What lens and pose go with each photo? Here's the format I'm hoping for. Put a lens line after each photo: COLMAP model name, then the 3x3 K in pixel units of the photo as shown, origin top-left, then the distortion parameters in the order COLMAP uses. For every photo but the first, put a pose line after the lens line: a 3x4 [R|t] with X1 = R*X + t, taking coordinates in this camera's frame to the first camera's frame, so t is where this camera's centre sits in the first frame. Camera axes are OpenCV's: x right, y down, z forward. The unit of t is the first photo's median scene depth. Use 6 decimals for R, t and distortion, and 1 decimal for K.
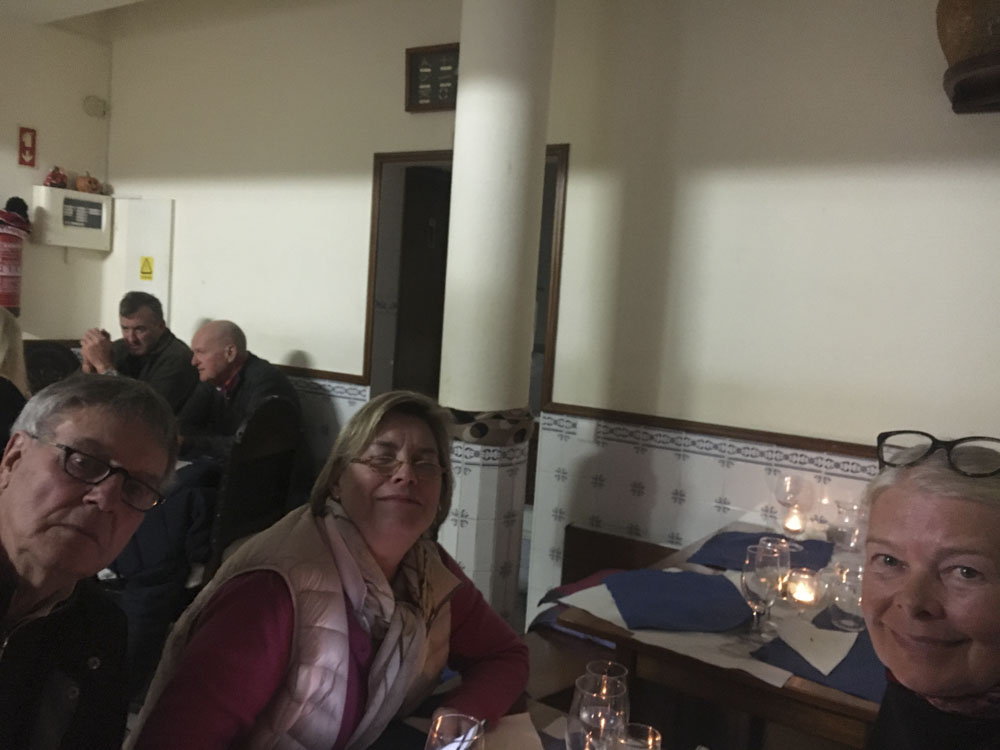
lens RADIAL K [[839.4, 0, 511.1], [0, 839.4, 382.4], [0, 0, 1]] dist [0.060793, -0.081174]
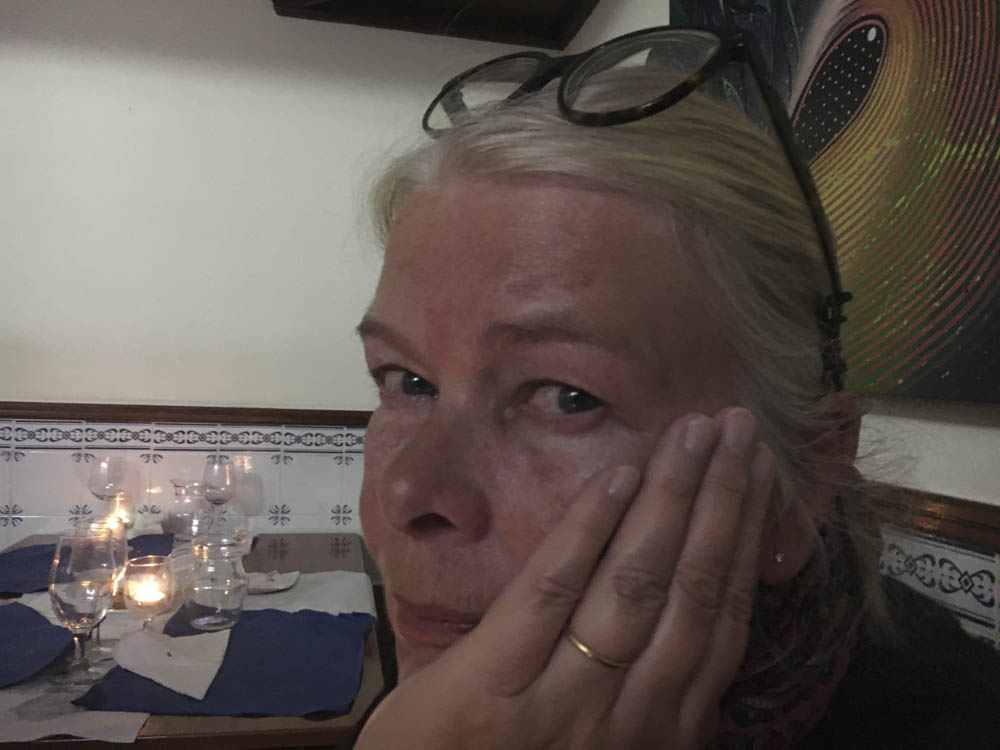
lens RADIAL K [[839.4, 0, 498.0], [0, 839.4, 378.3], [0, 0, 1]] dist [0.060793, -0.081174]
pose [[0.714732, -0.045108, 0.697943, 0.076822], [0.070940, 0.997447, -0.008182, 0.101270], [-0.695792, 0.055361, 0.716107, 0.302134]]
